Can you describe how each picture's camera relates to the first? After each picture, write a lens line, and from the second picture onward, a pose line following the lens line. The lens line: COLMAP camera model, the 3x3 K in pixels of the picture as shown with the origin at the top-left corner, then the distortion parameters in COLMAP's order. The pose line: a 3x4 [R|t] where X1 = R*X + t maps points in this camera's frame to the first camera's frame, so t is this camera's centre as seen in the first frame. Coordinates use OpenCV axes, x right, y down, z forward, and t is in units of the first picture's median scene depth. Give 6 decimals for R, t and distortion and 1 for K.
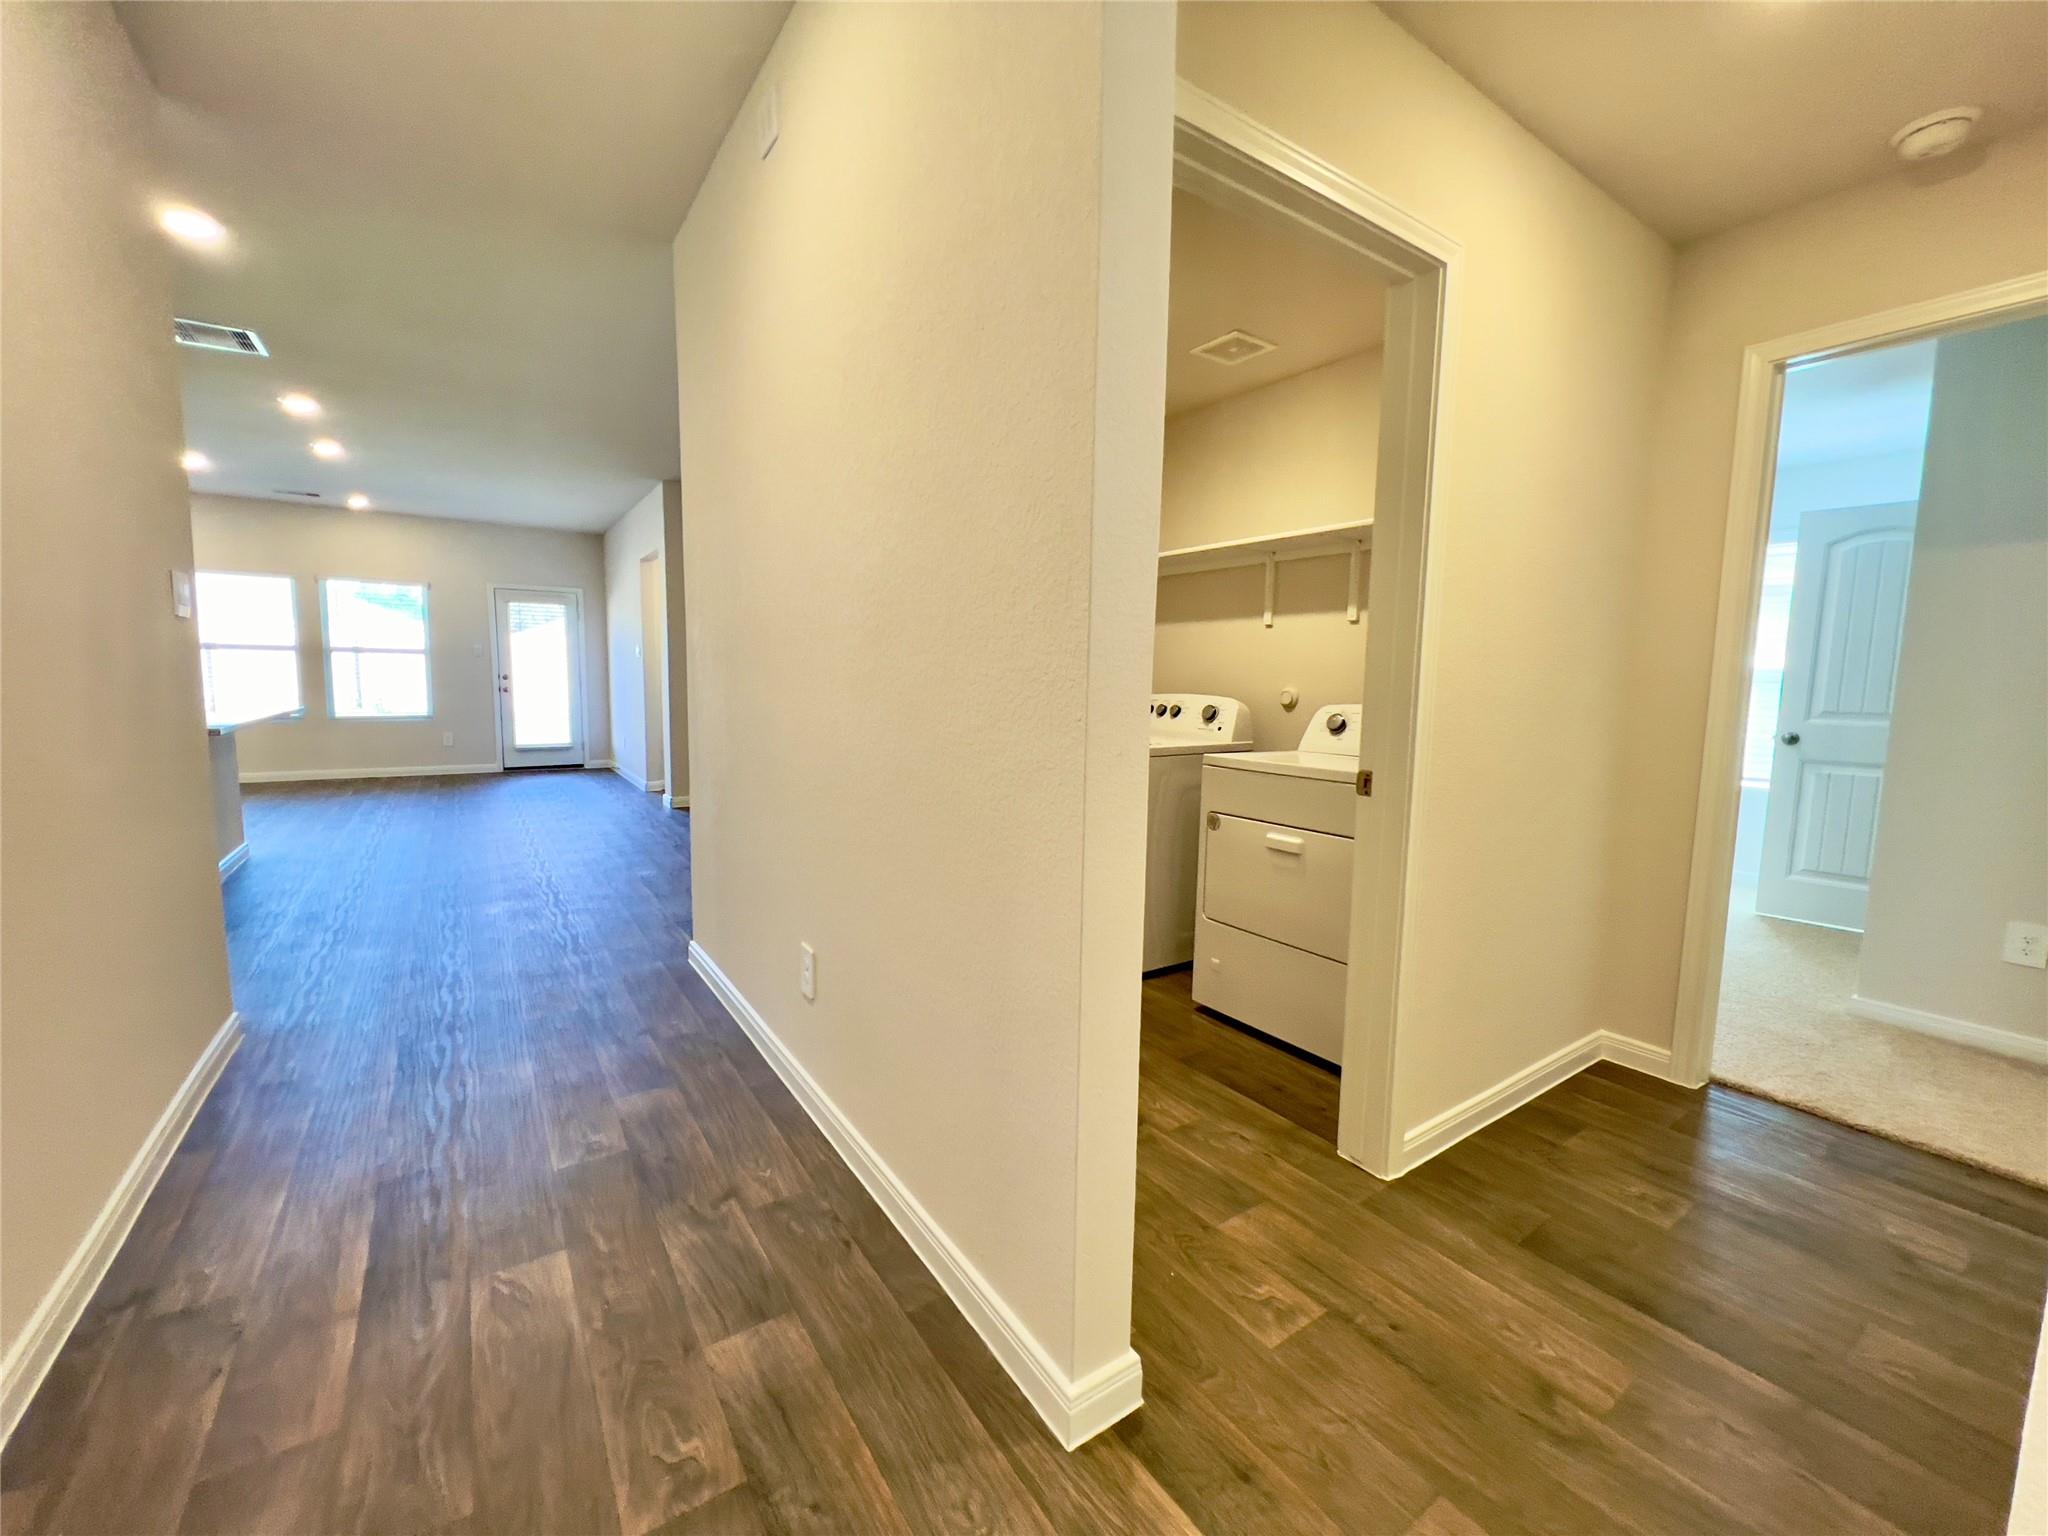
lens RADIAL K [[825.2, 0, 1020.1], [0, 825.2, 758.5], [0, 0, 1]] dist [0.002063, 0.001027]
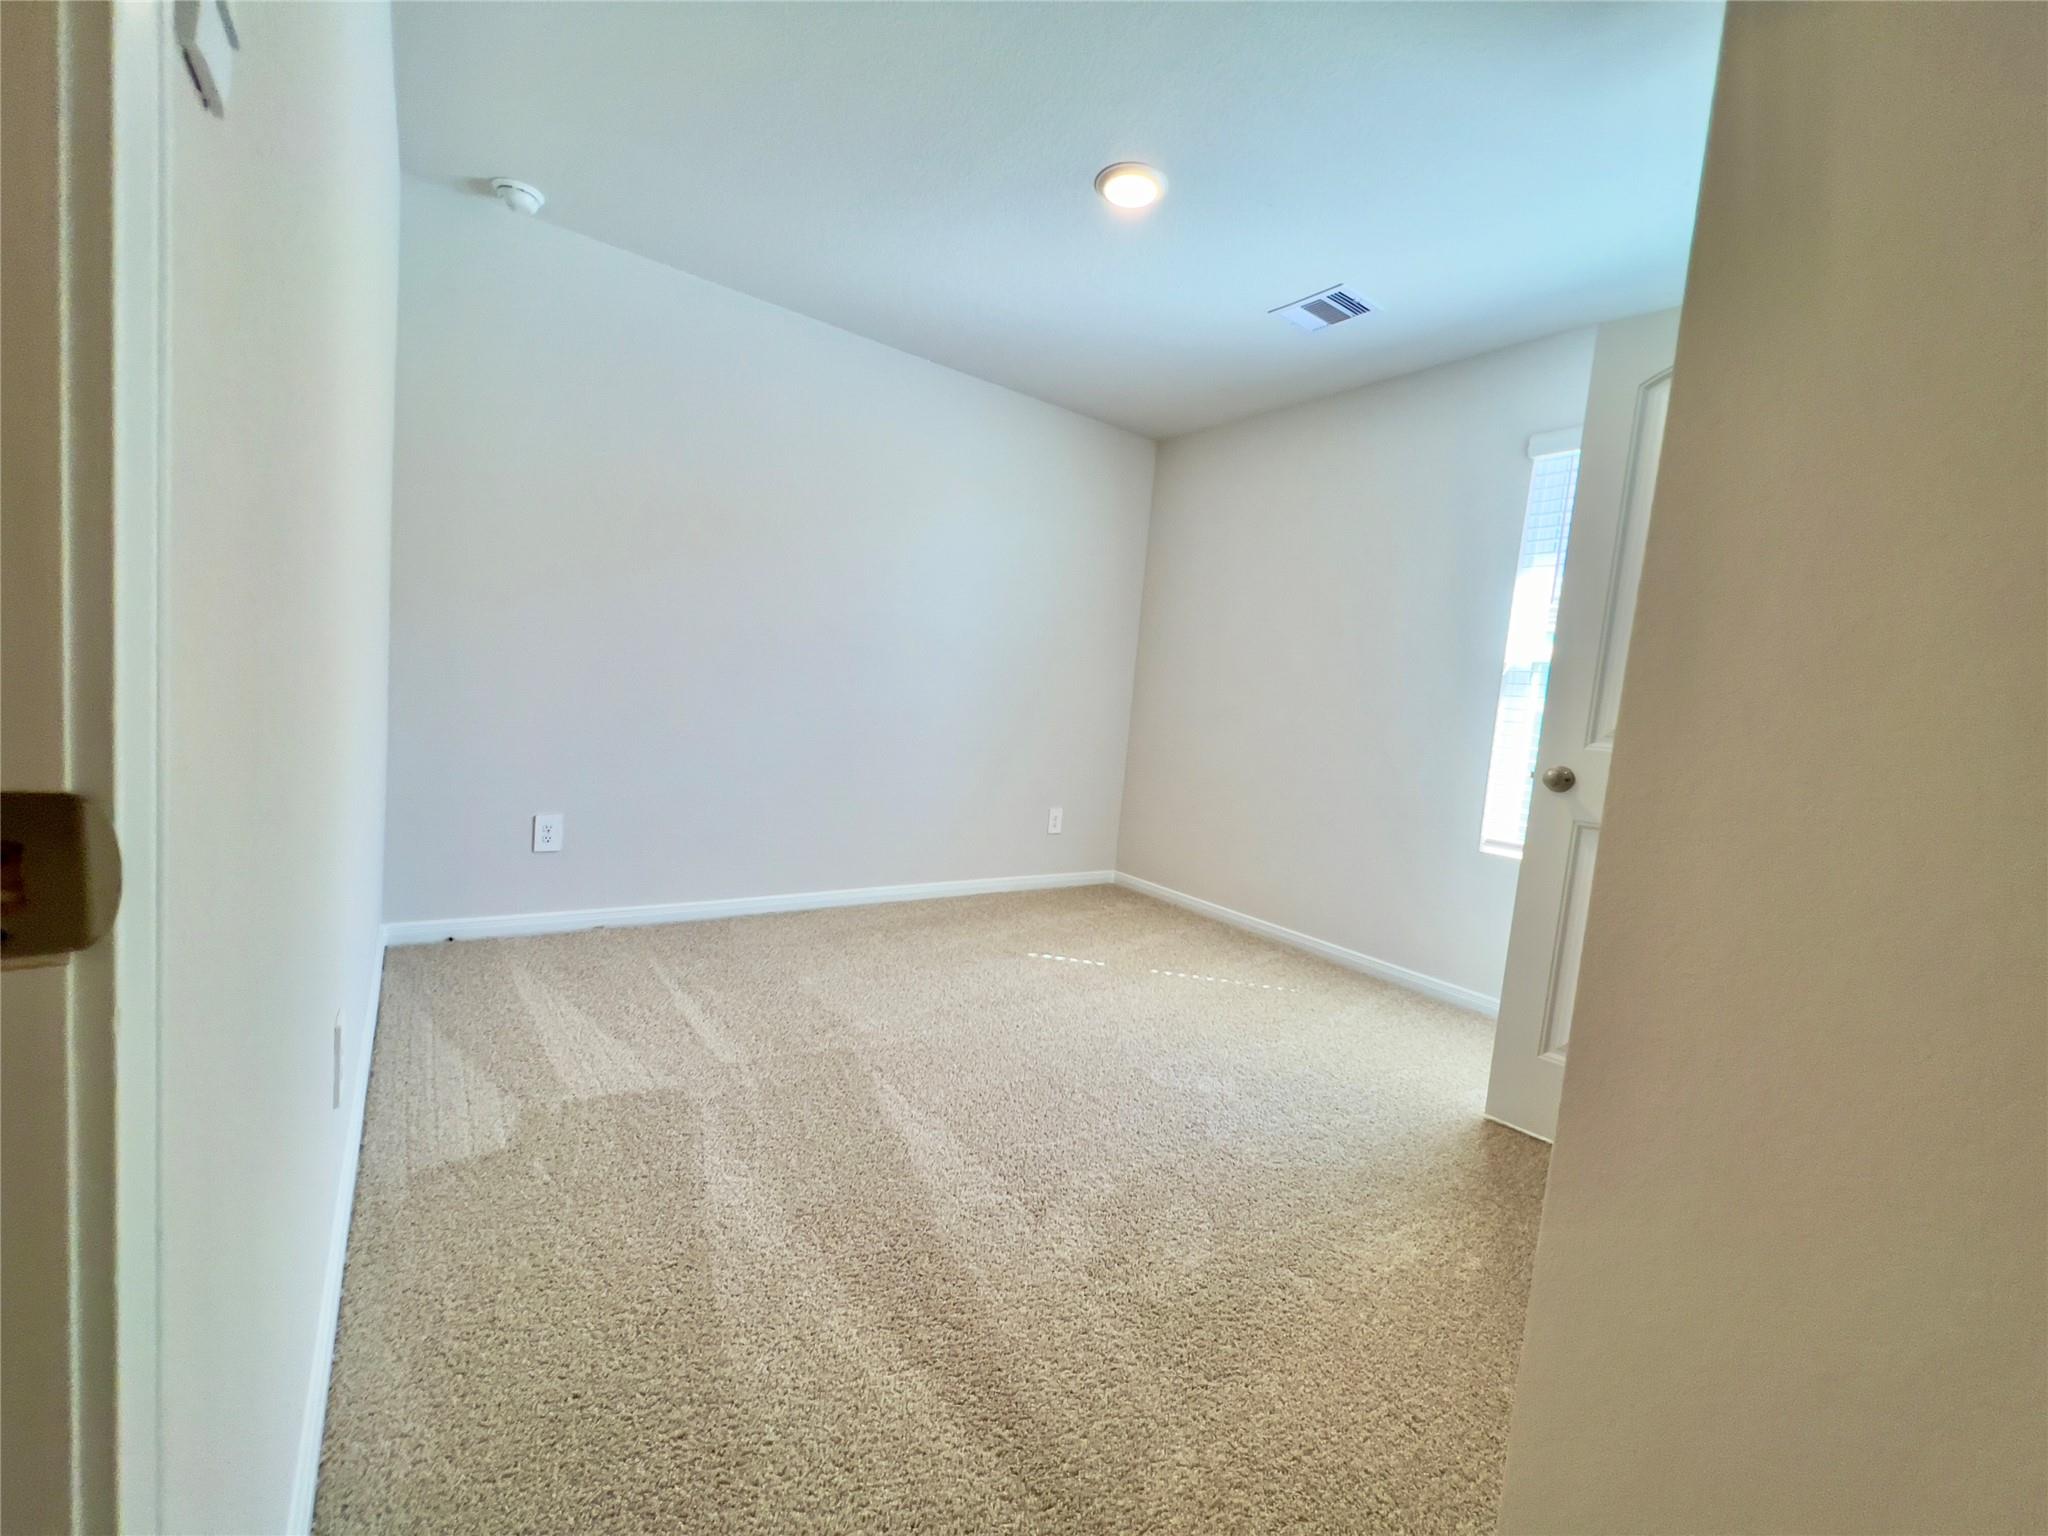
lens RADIAL K [[825.2, 0, 1016.6], [0, 825.2, 761.0], [0, 0, 1]] dist [0.002063, 0.001027]
pose [[0.982250, 0.051670, 0.180320, 0.482740], [-0.051183, 0.998662, -0.007357, -0.013488], [-0.180459, -0.002003, 0.983580, 0.529574]]
